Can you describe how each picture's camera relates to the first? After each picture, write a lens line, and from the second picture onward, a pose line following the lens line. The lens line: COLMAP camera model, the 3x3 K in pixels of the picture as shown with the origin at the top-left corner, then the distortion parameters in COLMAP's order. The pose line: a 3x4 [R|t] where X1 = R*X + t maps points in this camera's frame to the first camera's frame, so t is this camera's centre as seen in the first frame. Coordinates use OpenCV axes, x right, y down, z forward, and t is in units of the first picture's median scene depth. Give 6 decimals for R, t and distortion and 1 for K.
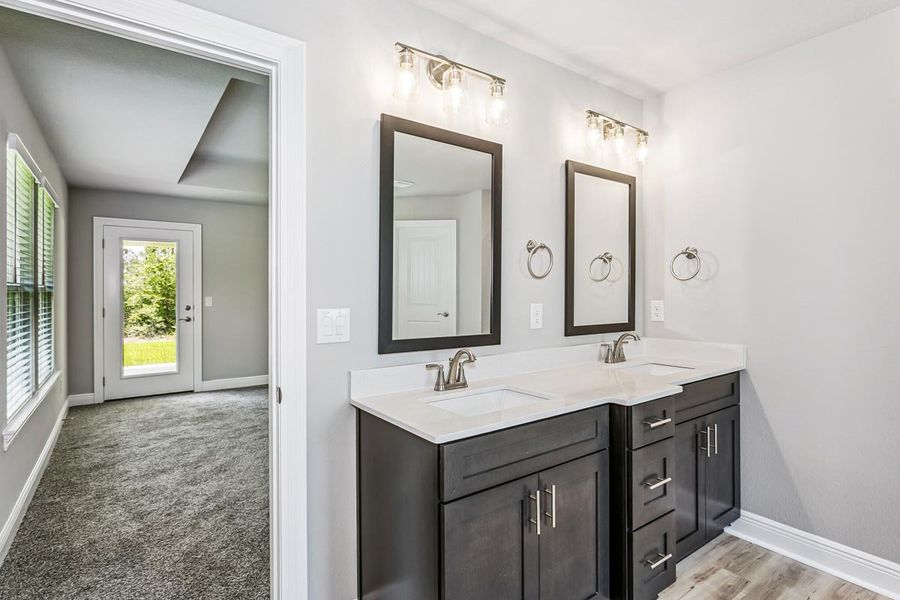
lens RADIAL K [[458.9, 0, 450.5], [0, 458.9, 296.0], [0, 0, 1]] dist [0.004934, -0.000076]
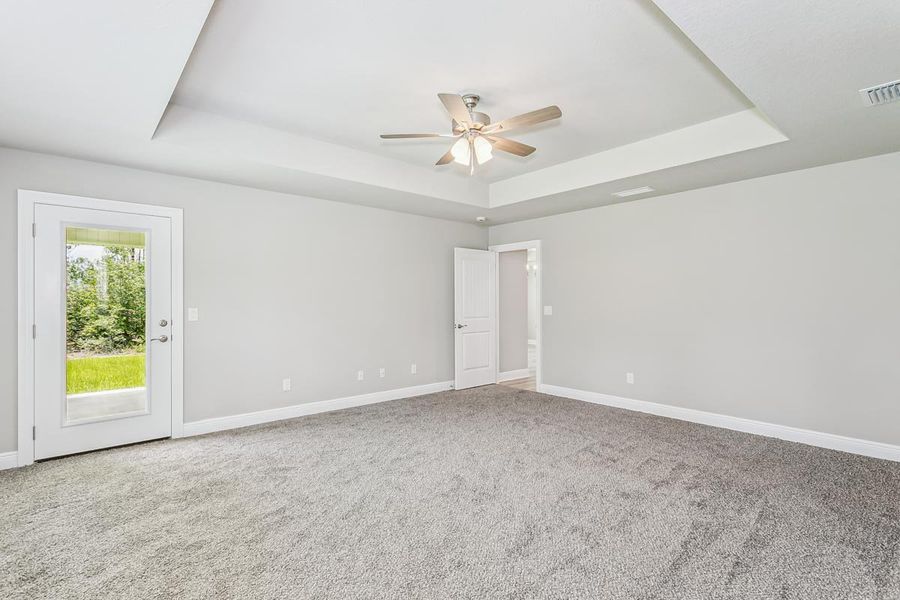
lens RADIAL K [[437.0, 0, 454.1], [0, 437.0, 301.1], [0, 0, 1]] dist [0.005773, 0.001557]
pose [[0.995944, -0.001695, 0.089963, -0.175554], [0.002533, 0.999954, -0.009210, -0.001587], [-0.089943, 0.009401, 0.995903, 0.267469]]
